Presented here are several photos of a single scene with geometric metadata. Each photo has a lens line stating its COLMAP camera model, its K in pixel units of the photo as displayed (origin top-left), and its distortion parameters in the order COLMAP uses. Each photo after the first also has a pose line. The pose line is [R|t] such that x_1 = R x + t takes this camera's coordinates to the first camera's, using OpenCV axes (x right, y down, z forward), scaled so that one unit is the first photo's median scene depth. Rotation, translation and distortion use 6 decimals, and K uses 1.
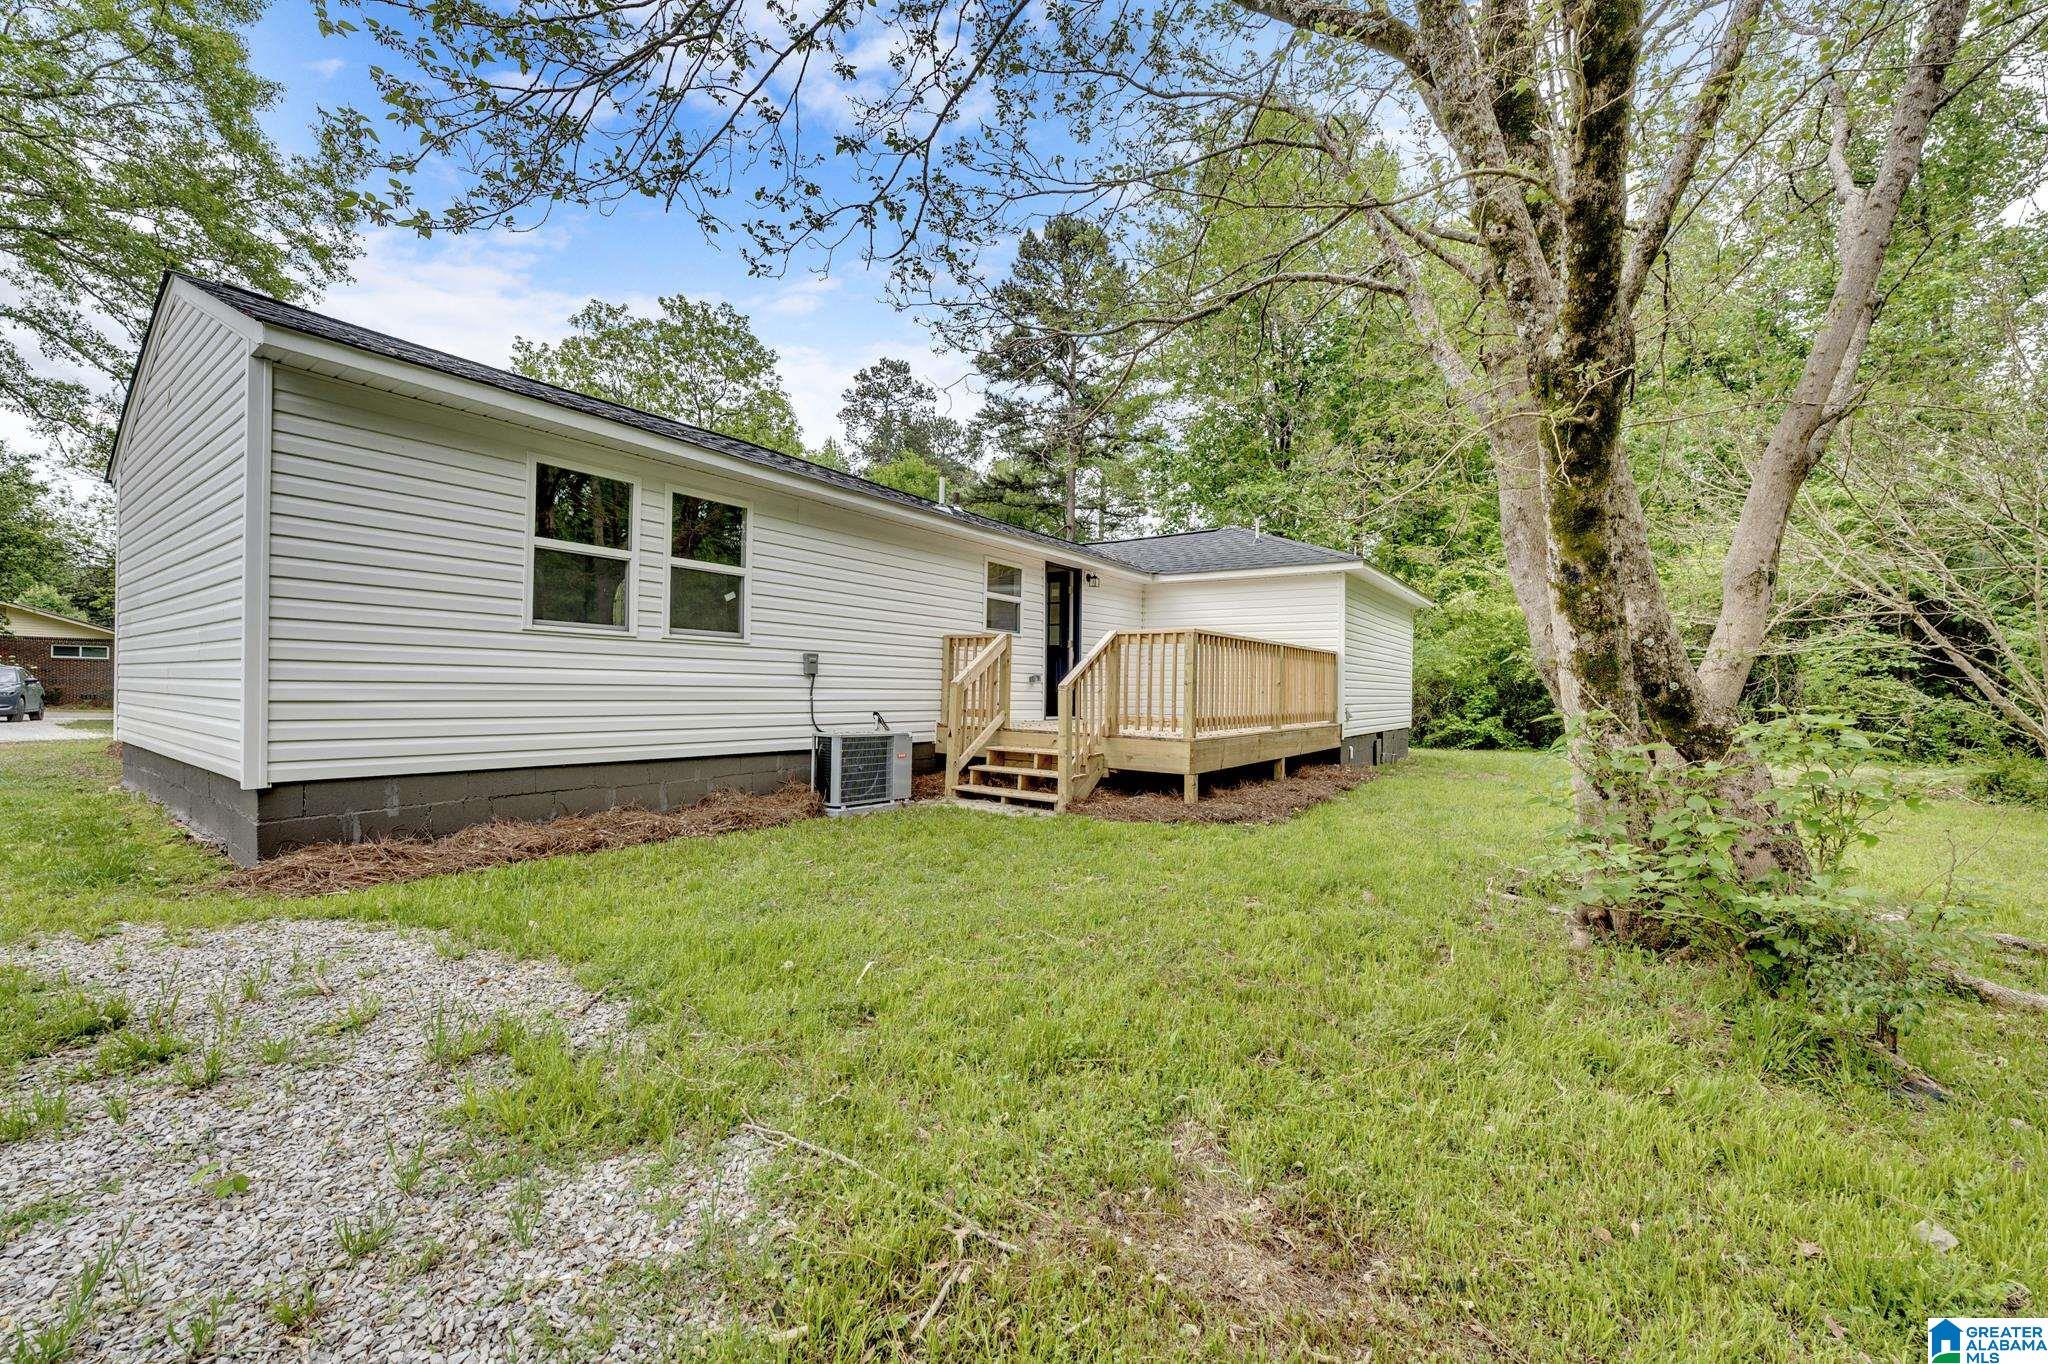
lens RADIAL K [[841.1, 0, 1041.5], [0, 841.1, 686.8], [0, 0, 1]] dist [0.001339, 0.000185]
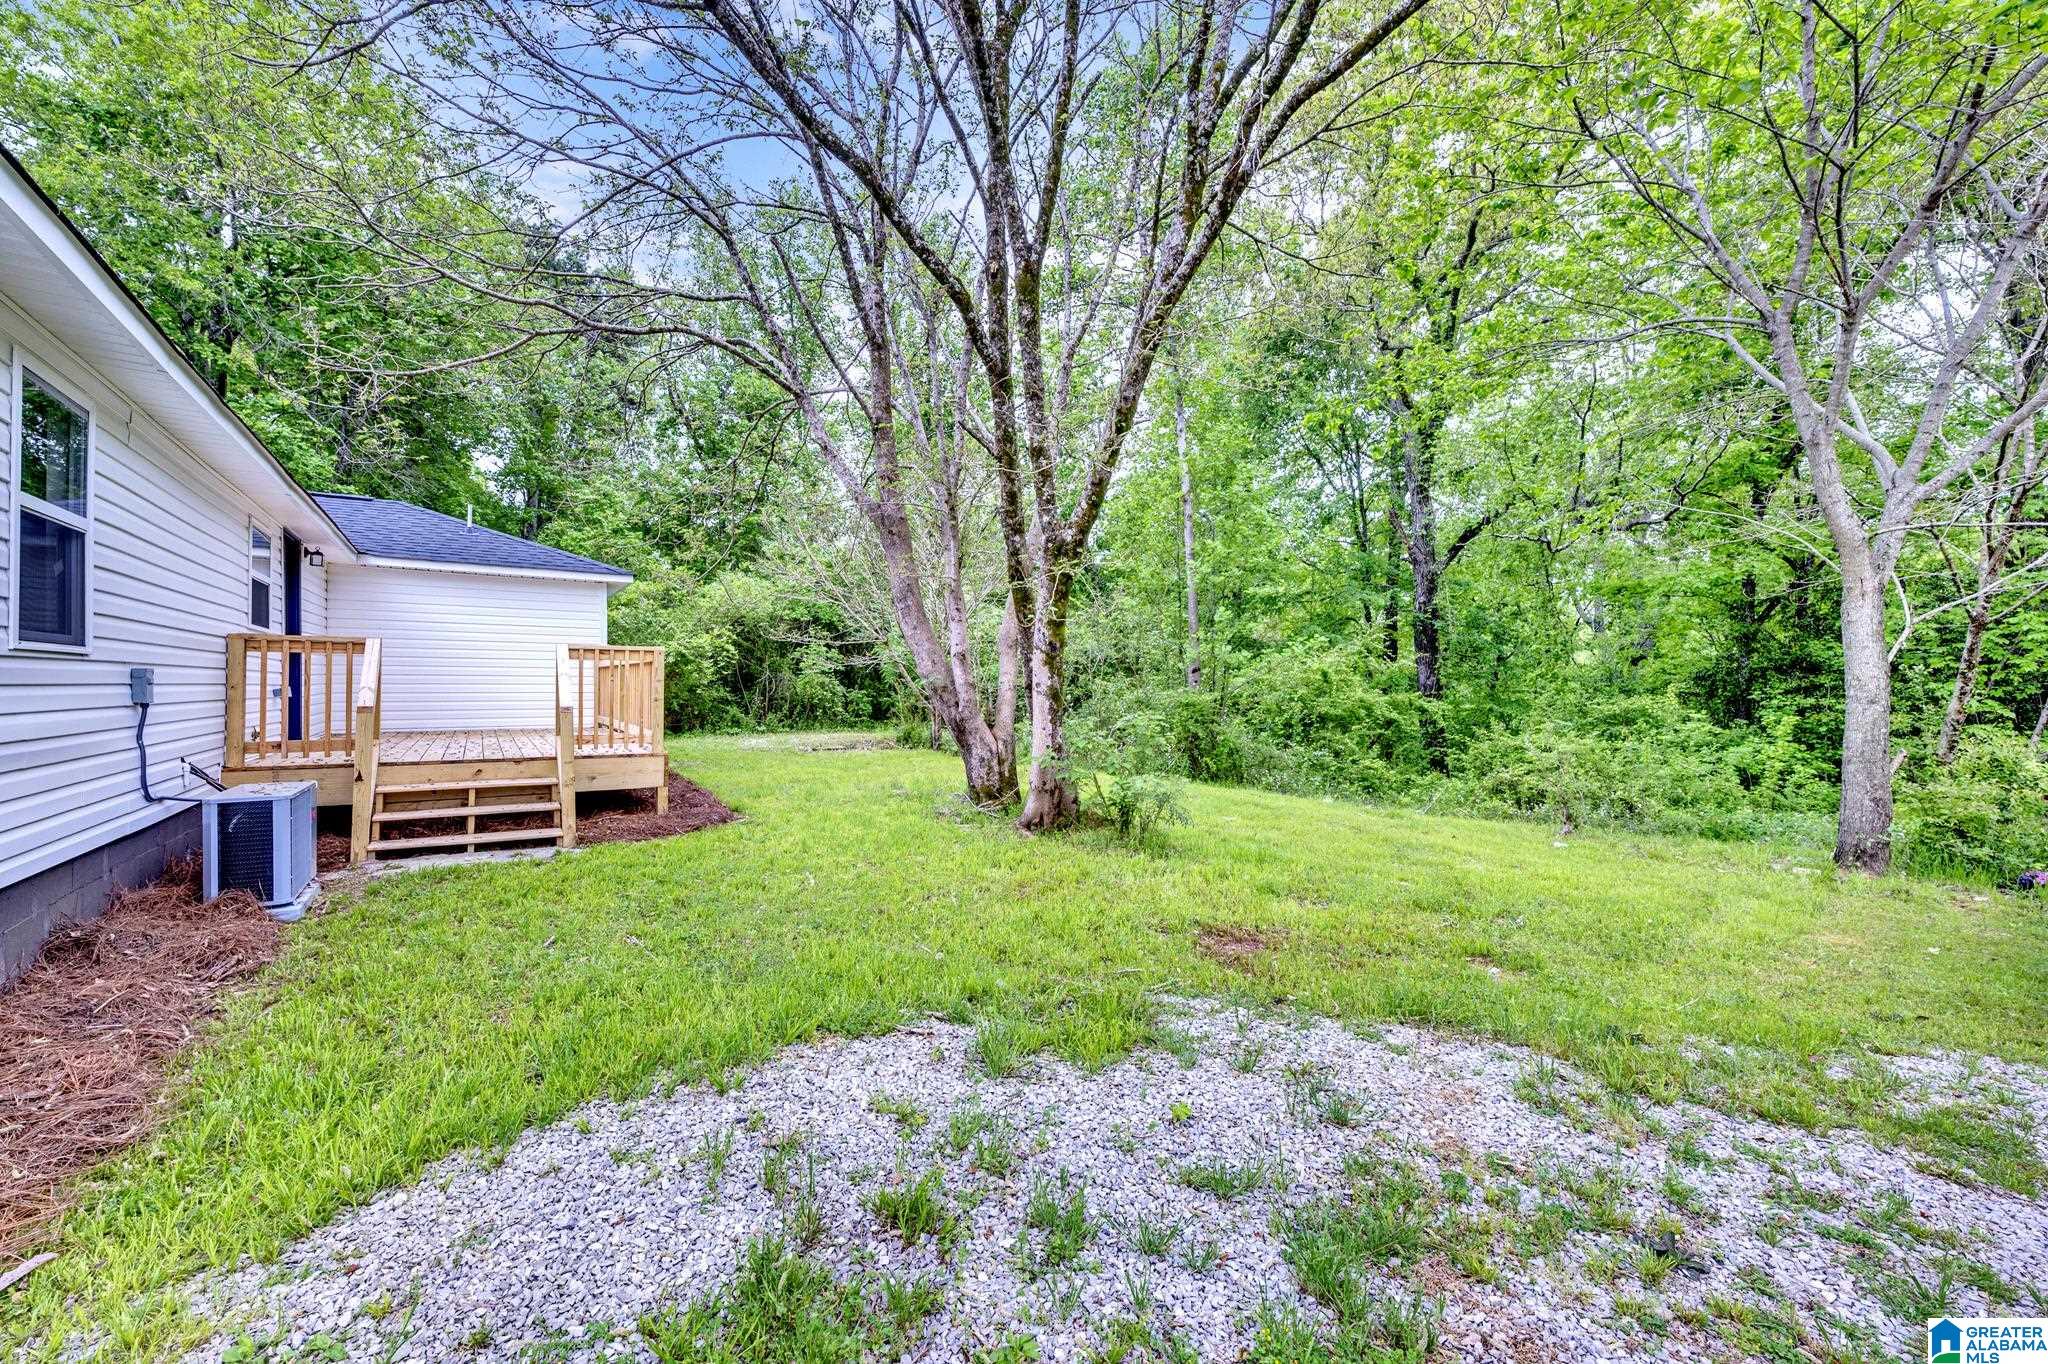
lens RADIAL K [[841.1, 0, 1041.5], [0, 841.1, 686.8], [0, 0, 1]] dist [0.001339, 0.000185]
pose [[0.303276, -0.019757, 0.952698, -0.659582], [-0.005036, 0.999738, 0.022335, -0.044388], [-0.952889, -0.011571, 0.303097, 0.222758]]
